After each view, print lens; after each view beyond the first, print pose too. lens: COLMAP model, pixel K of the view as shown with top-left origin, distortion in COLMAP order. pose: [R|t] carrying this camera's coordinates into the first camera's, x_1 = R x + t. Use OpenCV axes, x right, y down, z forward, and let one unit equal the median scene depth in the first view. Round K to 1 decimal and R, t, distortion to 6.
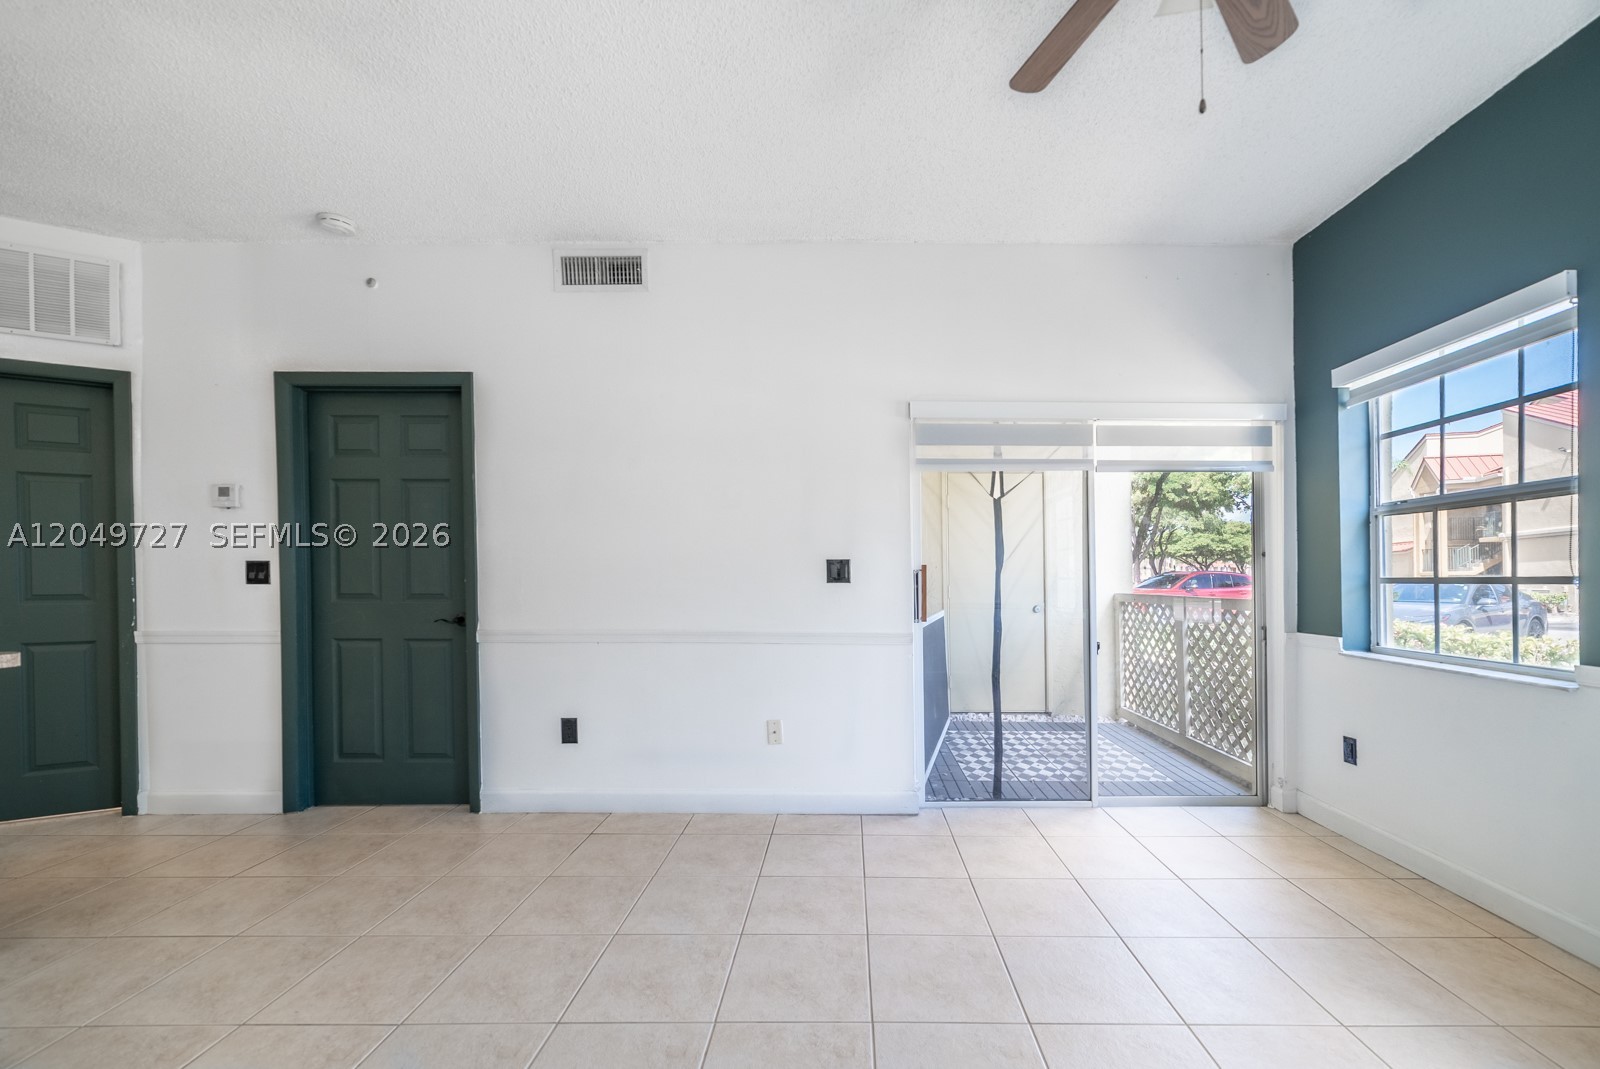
lens RADIAL K [[637.7, 0, 801.0], [0, 637.7, 573.5], [0, 0, 1]] dist [0.000085, 0.000181]
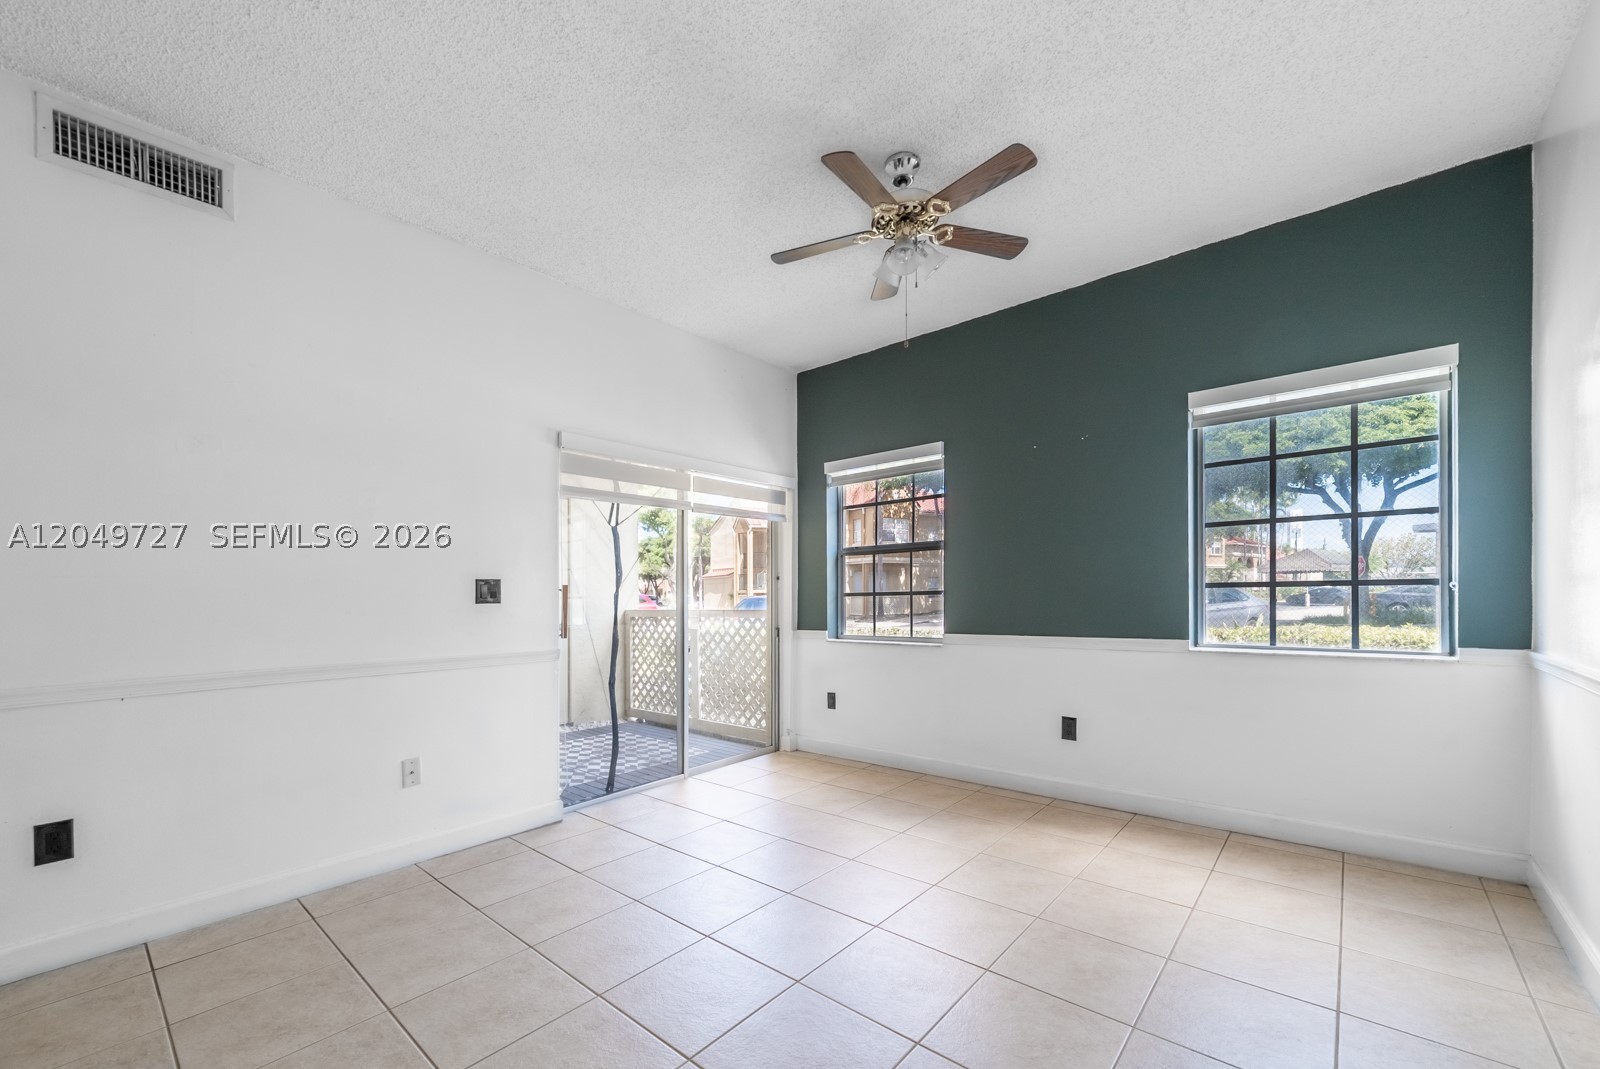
lens RADIAL K [[654.3, 0, 795.5], [0, 654.3, 593.3], [0, 0, 1]] dist [-0.000074, 0.000018]
pose [[0.648277, -0.008557, 0.761356, -0.397479], [0.009341, 0.999951, 0.003285, 0.000344], [-0.761347, 0.004982, 0.648325, -0.002356]]
